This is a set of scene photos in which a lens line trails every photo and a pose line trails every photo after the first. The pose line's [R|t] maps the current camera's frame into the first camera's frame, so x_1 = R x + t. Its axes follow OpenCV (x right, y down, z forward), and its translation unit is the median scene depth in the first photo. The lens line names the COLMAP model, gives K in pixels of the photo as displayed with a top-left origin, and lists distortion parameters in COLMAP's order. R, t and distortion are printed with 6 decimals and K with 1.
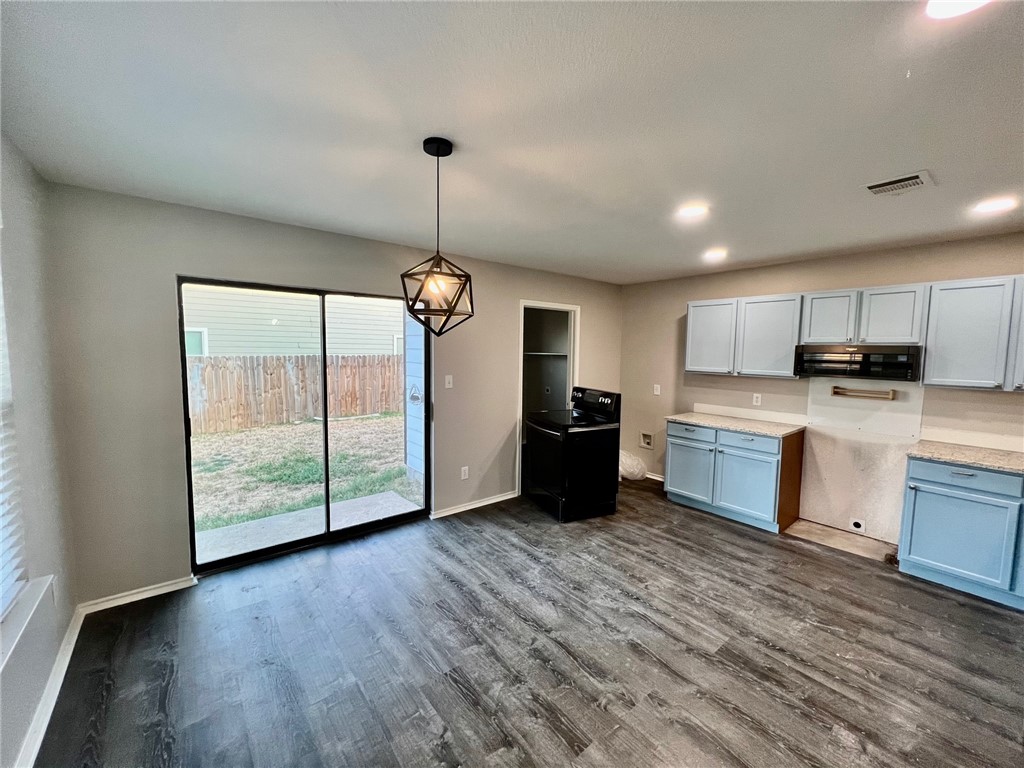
lens RADIAL K [[409.7, 0, 509.9], [0, 409.7, 383.0], [0, 0, 1]] dist [-0.001108, -0.000054]
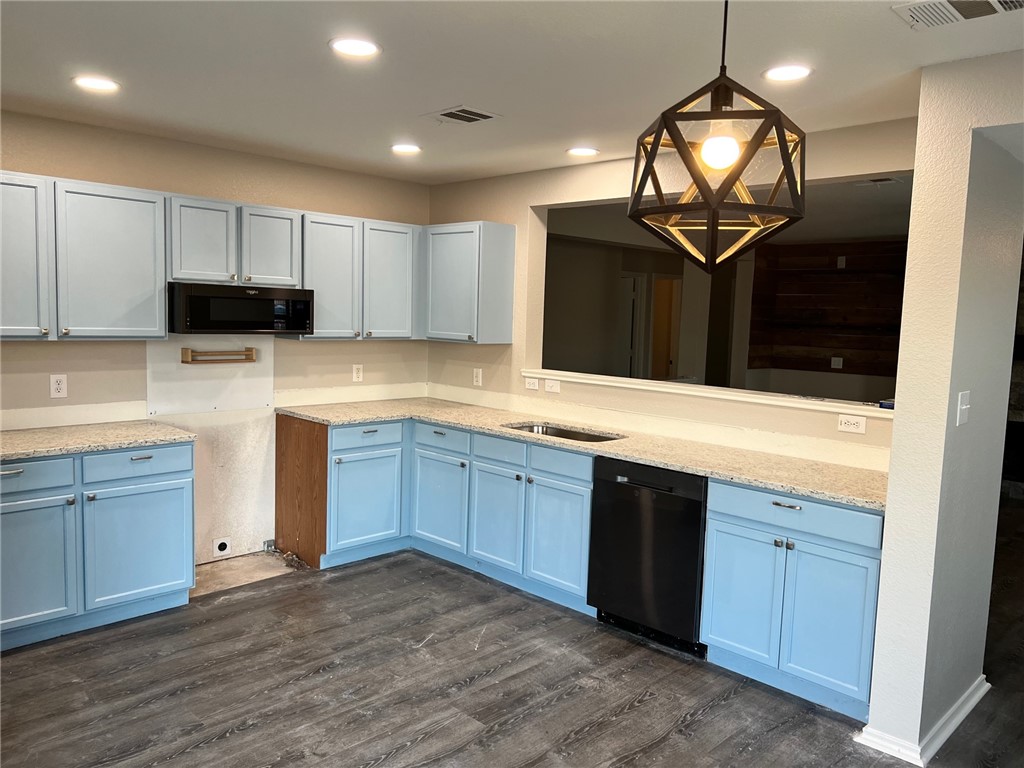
lens RADIAL K [[767.7, 0, 510.1], [0, 767.7, 386.3], [0, 0, 1]] dist [0.046924, -0.054790]
pose [[-0.113224, -0.109996, 0.987462, -0.591350], [0.050448, 0.991935, 0.116279, -0.062244], [-0.992288, 0.062981, -0.106762, 0.814934]]
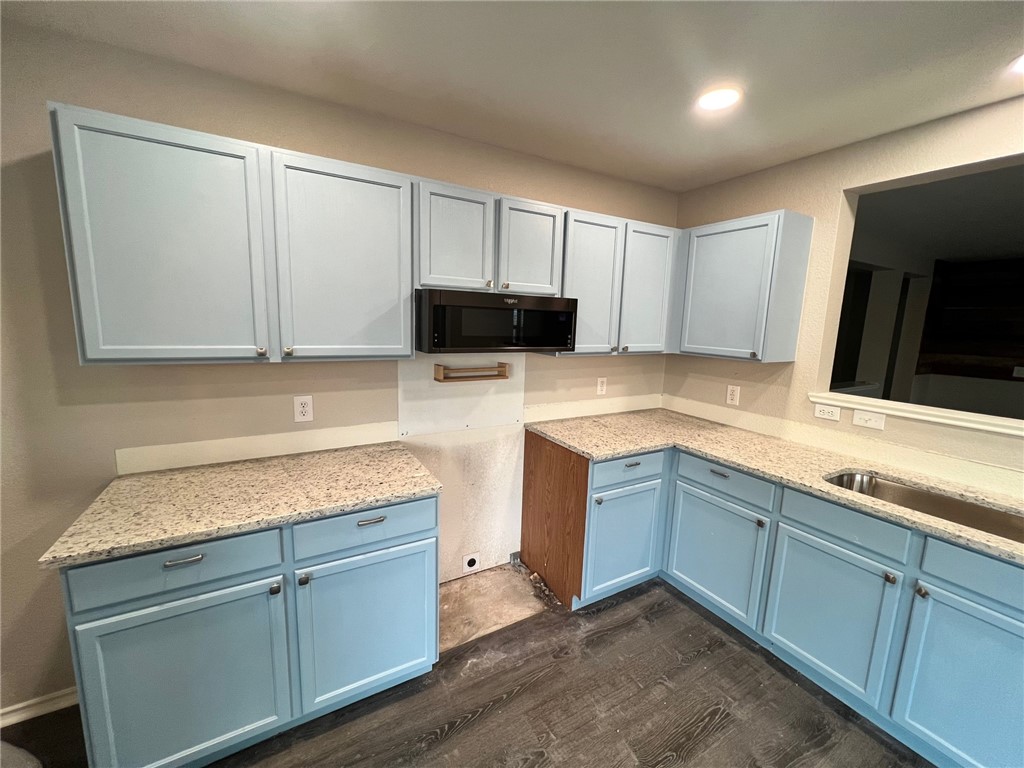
lens RADIAL K [[408.3, 0, 511.1], [0, 408.3, 383.4], [0, 0, 1]] dist [-0.002627, 0.001475]
pose [[0.158850, -0.158362, 0.974519, 0.303835], [0.054911, 0.986942, 0.151430, -0.063542], [-0.985774, 0.029457, 0.165472, 1.033945]]
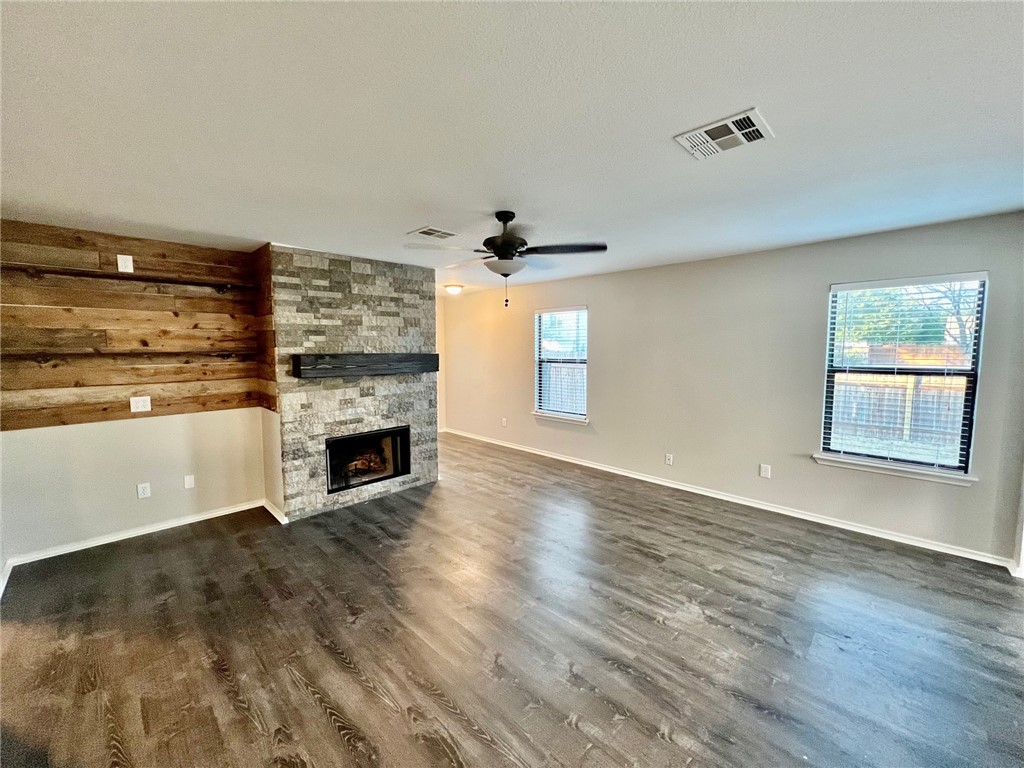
lens RADIAL K [[408.3, 0, 512.0], [0, 408.3, 383.0], [0, 0, 1]] dist [-0.002627, 0.001475]
pose [[-0.993074, 0.005160, -0.117375, 1.429526], [-0.014764, 0.985635, 0.168243, -0.004511], [0.116557, 0.168811, -0.978733, 0.448339]]
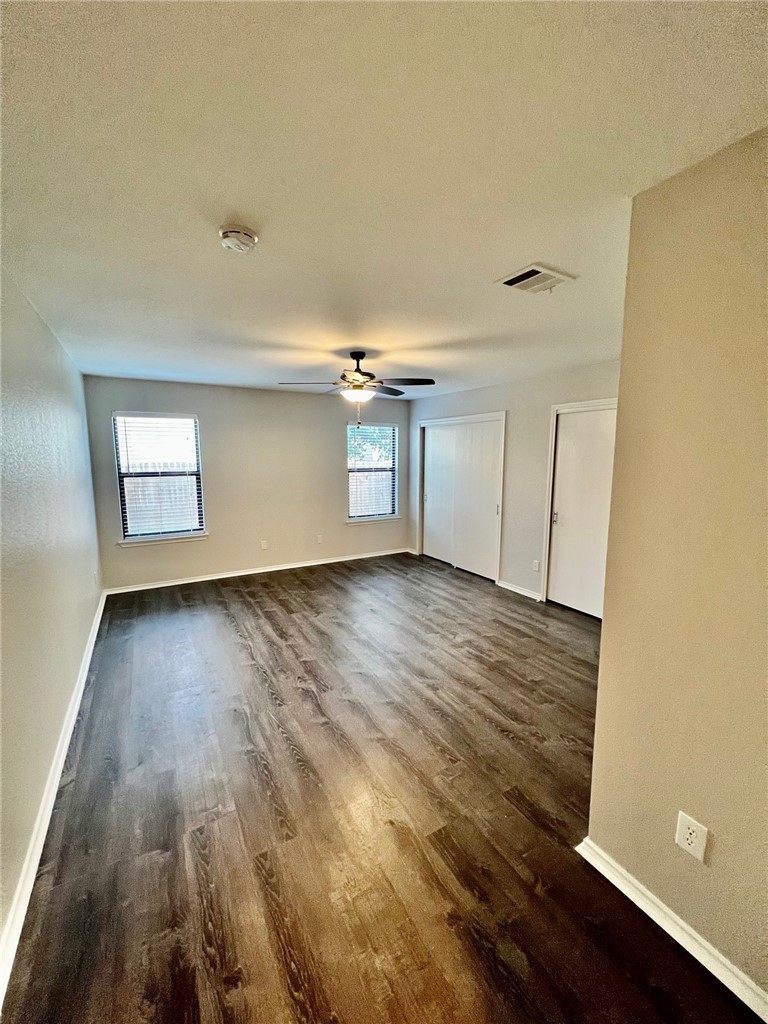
lens RADIAL K [[409.7, 0, 386.7], [0, 409.7, 513.1], [0, 0, 1]] dist [-0.001108, -0.000054]
pose [[-0.138541, 0.133733, -0.981286, 2.477750], [-0.086156, 0.985457, 0.146465, 0.037978], [0.986602, 0.104835, -0.125004, -0.187107]]
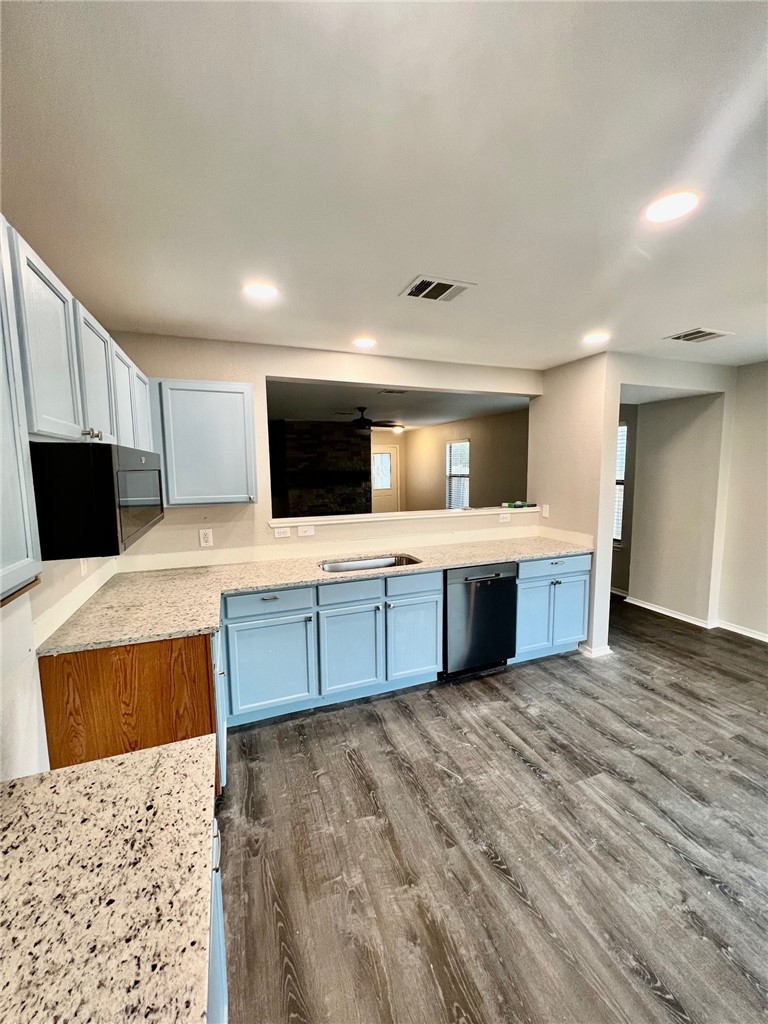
lens RADIAL K [[408.3, 0, 386.5], [0, 408.3, 511.1], [0, 0, 1]] dist [-0.002627, 0.001475]
pose [[-0.953084, -0.033559, 0.300841, 0.550715], [0.026826, 0.980562, 0.194369, -0.119489], [-0.301516, 0.193320, -0.933657, 1.489436]]
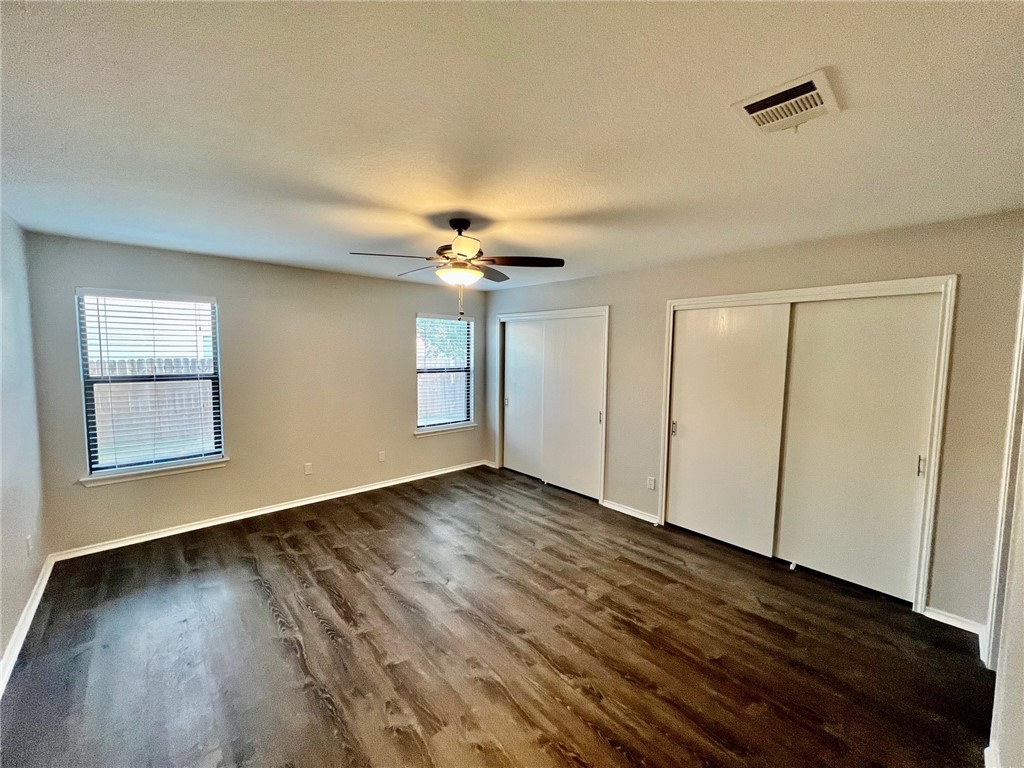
lens RADIAL K [[408.3, 0, 508.2], [0, 408.3, 382.3], [0, 0, 1]] dist [-0.002627, 0.001475]
pose [[0.058588, 0.071560, -0.995714, 2.158173], [-0.096165, 0.993193, 0.065720, 0.042467], [0.993640, 0.091902, 0.065071, -0.401510]]
